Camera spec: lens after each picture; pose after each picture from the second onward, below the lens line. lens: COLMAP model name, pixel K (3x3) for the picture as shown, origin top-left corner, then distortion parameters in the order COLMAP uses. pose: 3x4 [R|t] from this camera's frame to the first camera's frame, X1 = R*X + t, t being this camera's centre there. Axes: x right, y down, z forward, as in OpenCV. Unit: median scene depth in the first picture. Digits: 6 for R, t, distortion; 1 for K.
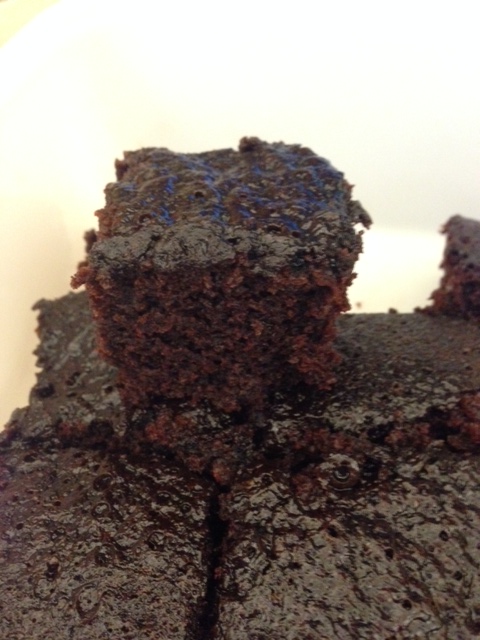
lens RADIAL K [[673.2, 0, 240.0], [0, 673.2, 320.0], [0, 0, 1]] dist [0.122960, -0.453822]
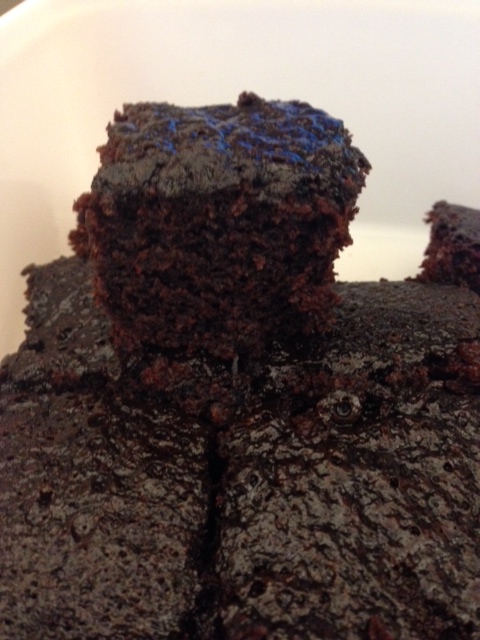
lens RADIAL K [[673.2, 0, 240.0], [0, 673.2, 320.0], [0, 0, 1]] dist [0.122960, -0.453822]
pose [[0.998783, 0.015995, 0.046657, -0.047942], [-0.012019, 0.996368, -0.084298, 0.181142], [-0.047836, 0.083635, 0.995348, 0.014501]]
